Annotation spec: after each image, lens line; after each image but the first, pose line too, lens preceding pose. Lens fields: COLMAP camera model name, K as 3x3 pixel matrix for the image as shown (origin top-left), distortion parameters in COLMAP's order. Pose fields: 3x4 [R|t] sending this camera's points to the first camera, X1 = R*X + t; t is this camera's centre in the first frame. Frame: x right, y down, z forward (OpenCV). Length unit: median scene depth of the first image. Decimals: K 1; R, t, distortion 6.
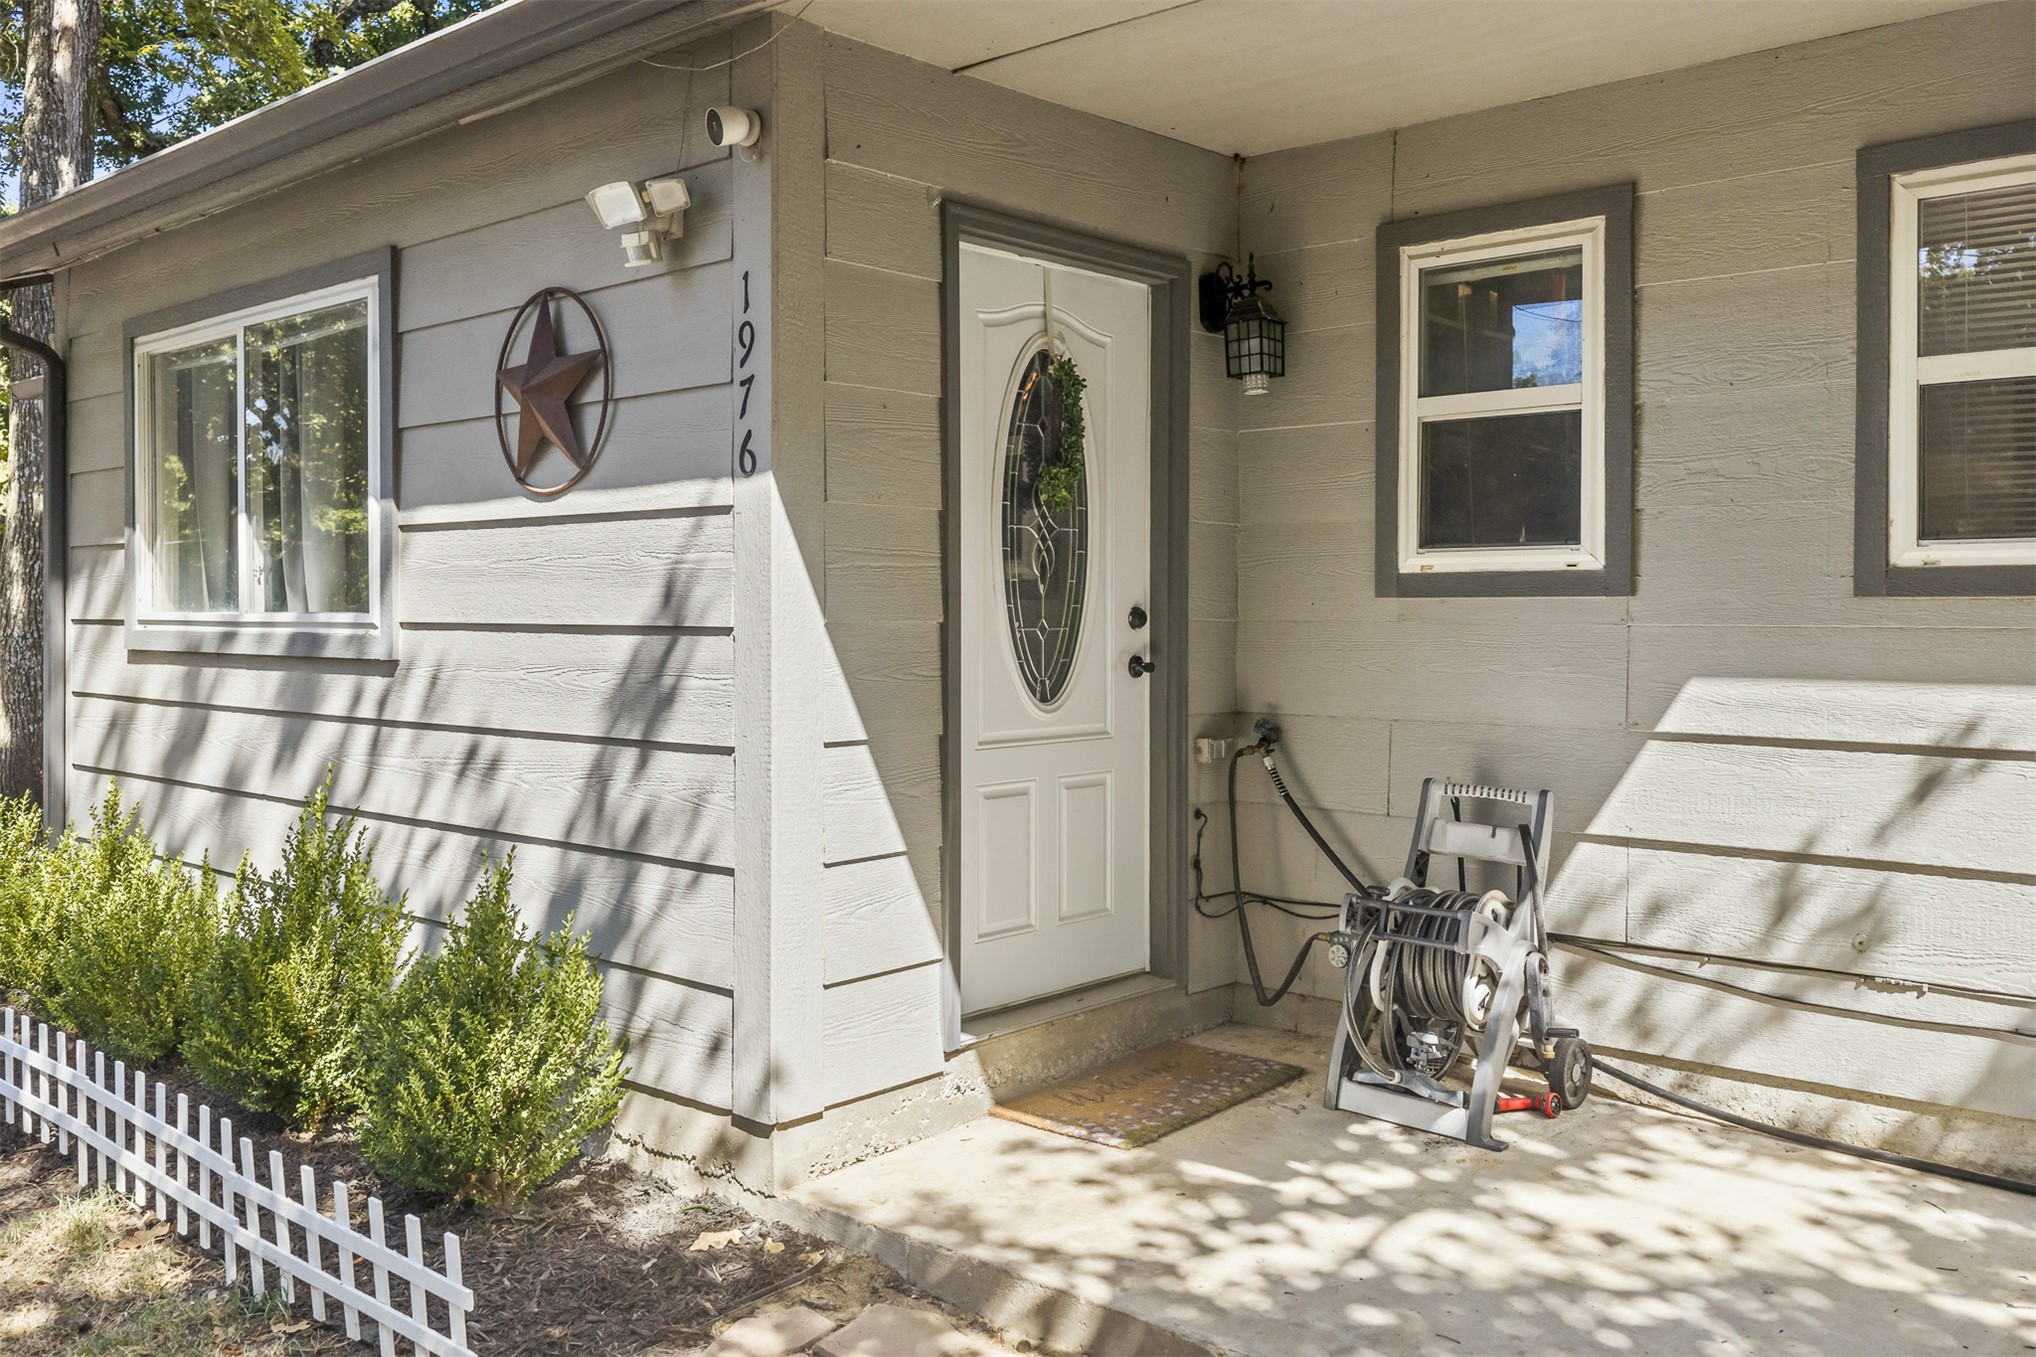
lens RADIAL K [[1652.3, 0, 1035.2], [0, 1652.3, 660.9], [0, 0, 1]] dist [0.024355, -0.002851]
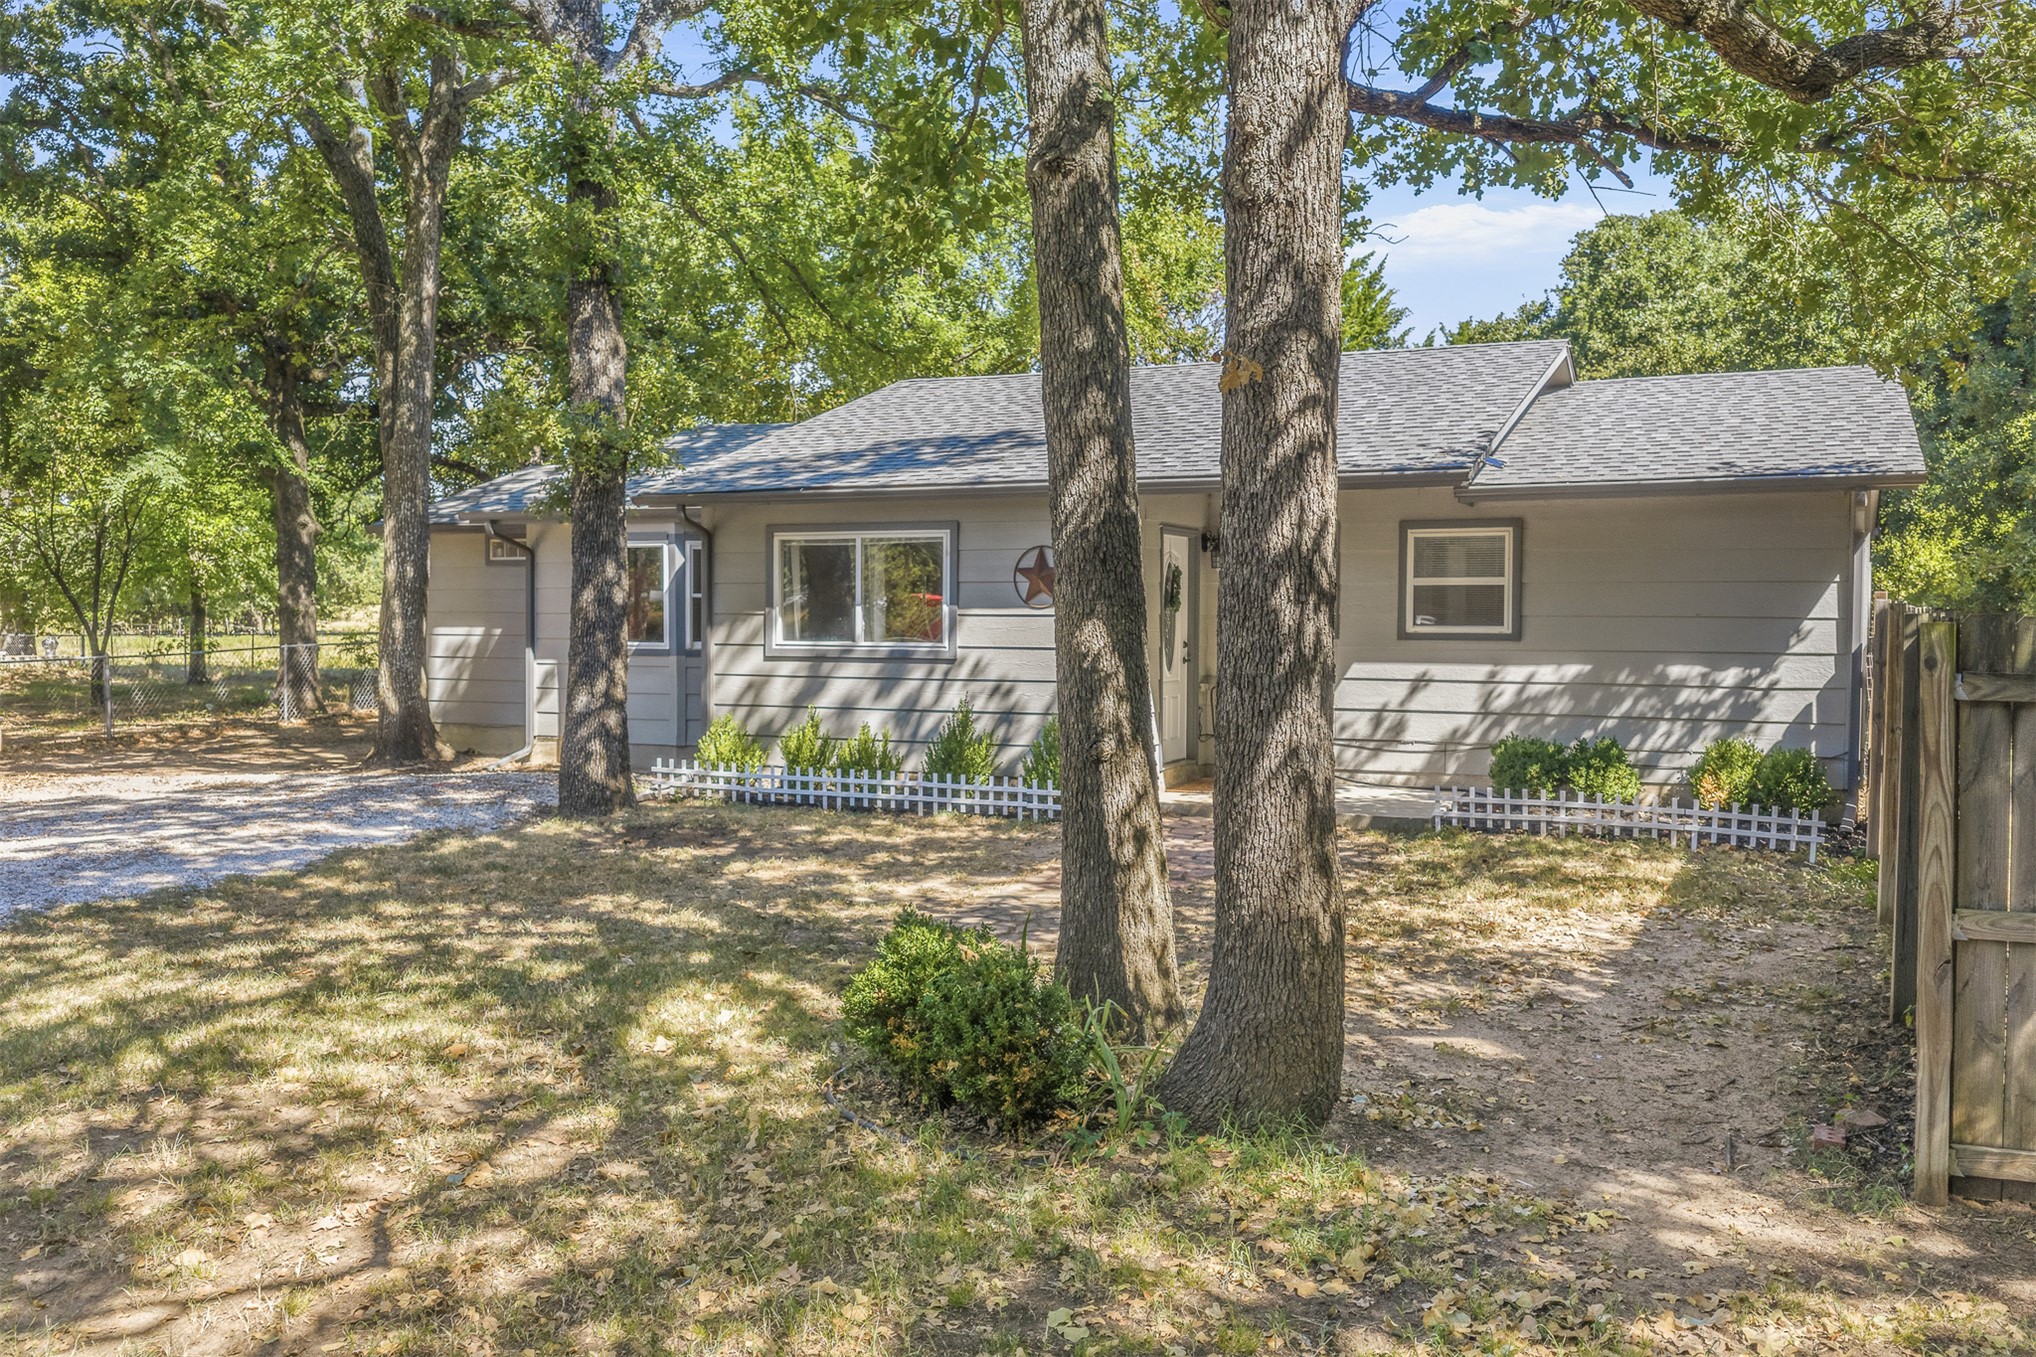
lens RADIAL K [[1652.3, 0, 1032.3], [0, 1652.3, 689.1], [0, 0, 1]] dist [0.024355, -0.002851]
pose [[0.956282, -0.007655, 0.292346, -1.232322], [0.004400, 0.999921, 0.011791, 0.021698], [-0.292413, -0.009989, 0.956240, -2.077852]]
